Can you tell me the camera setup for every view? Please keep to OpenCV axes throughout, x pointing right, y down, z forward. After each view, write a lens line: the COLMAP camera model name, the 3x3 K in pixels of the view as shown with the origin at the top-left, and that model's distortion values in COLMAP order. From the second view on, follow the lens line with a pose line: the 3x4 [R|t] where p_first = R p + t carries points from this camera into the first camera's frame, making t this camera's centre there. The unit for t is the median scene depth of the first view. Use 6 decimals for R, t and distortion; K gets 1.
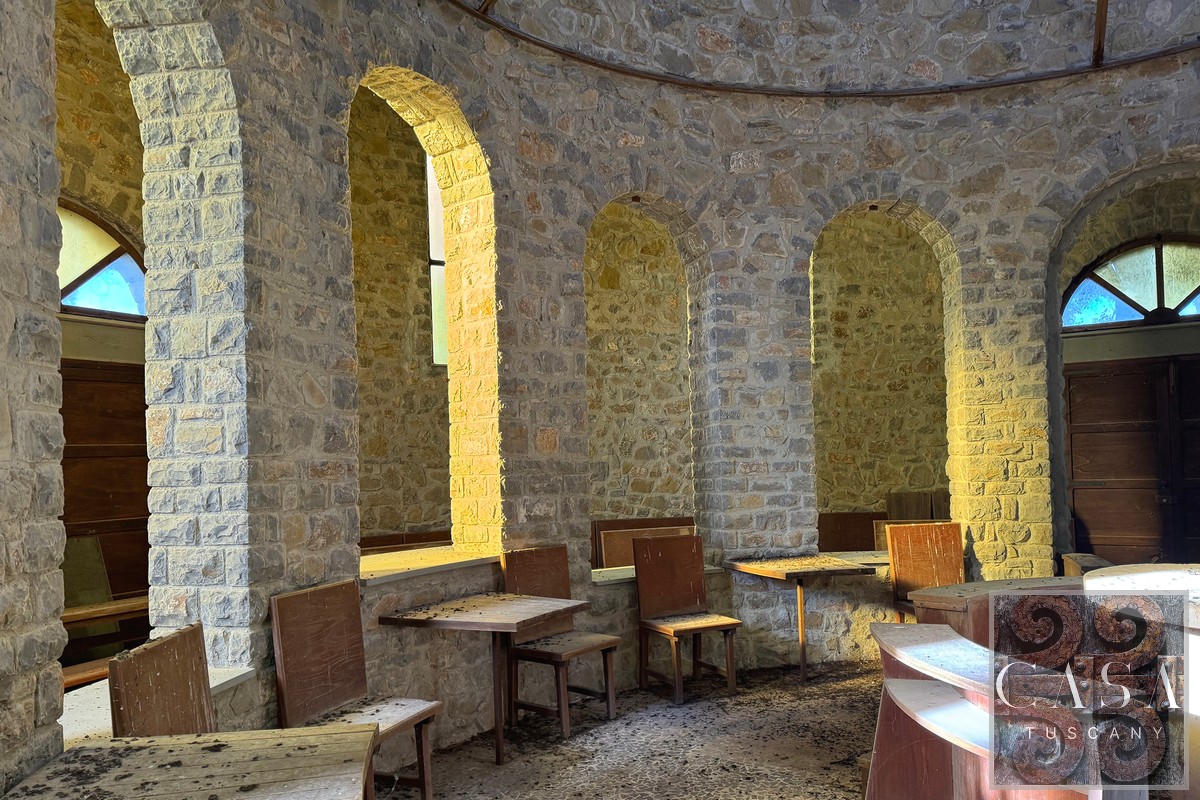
lens RADIAL K [[851.5, 0, 598.2], [0, 851.5, 455.5], [0, 0, 1]] dist [0.076264, -0.104571]
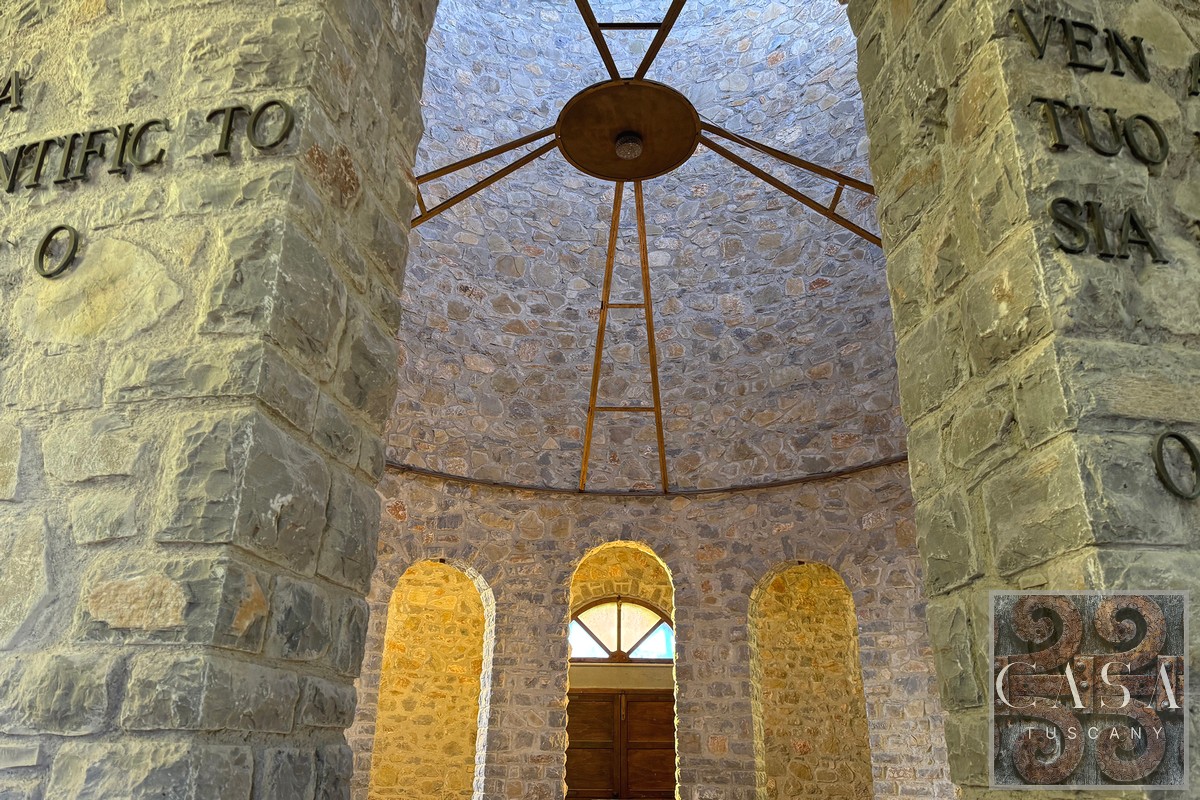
lens RADIAL K [[850.8, 0, 592.7], [0, 850.8, 437.4], [0, 0, 1]] dist [0.181969, -0.331886]
pose [[0.499675, -0.273621, -0.821862, 1.077332], [-0.015036, 0.945916, -0.324064, -0.027074], [0.866083, 0.174284, 0.468536, -0.006474]]
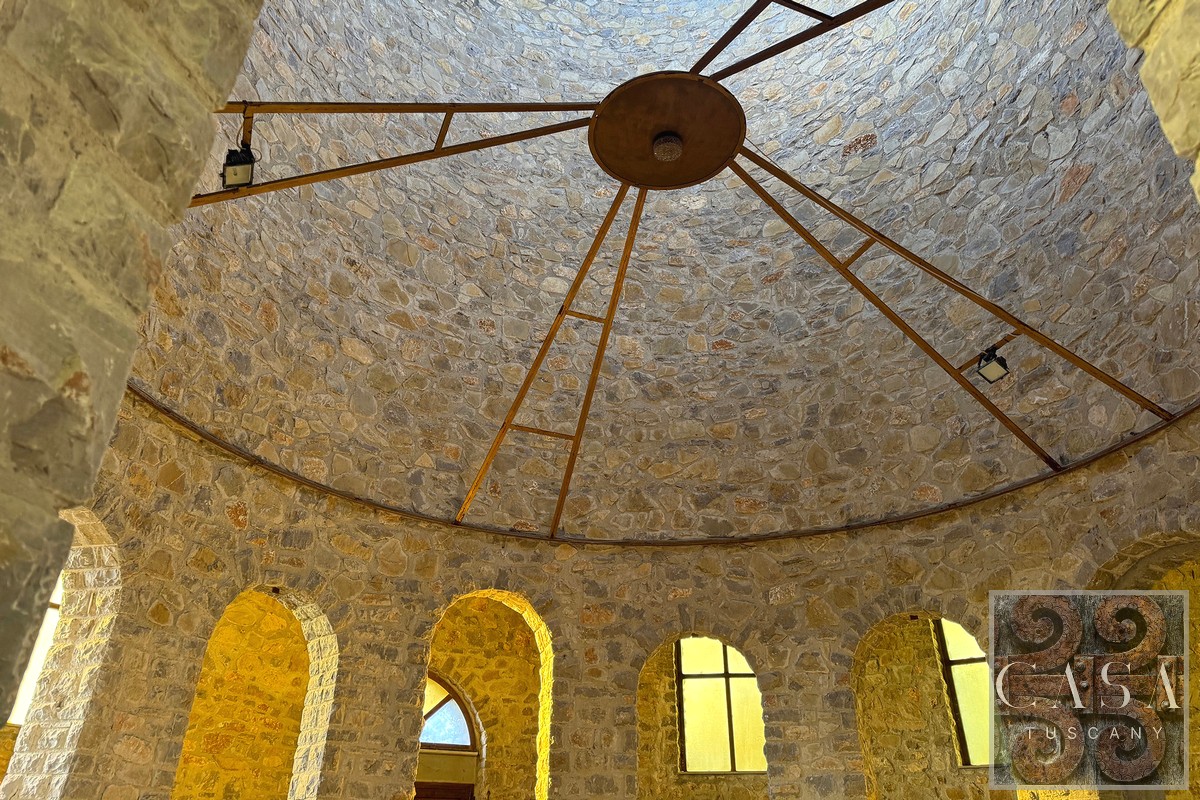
lens RADIAL K [[844.6, 0, 590.8], [0, 844.6, 348.6], [0, 0, 1]] dist [0.182618, -0.341135]
pose [[0.806751, -0.277670, -0.521587, 0.694896], [-0.026002, 0.865173, -0.500798, -0.021289], [0.590320, 0.417582, 0.690759, -0.161784]]
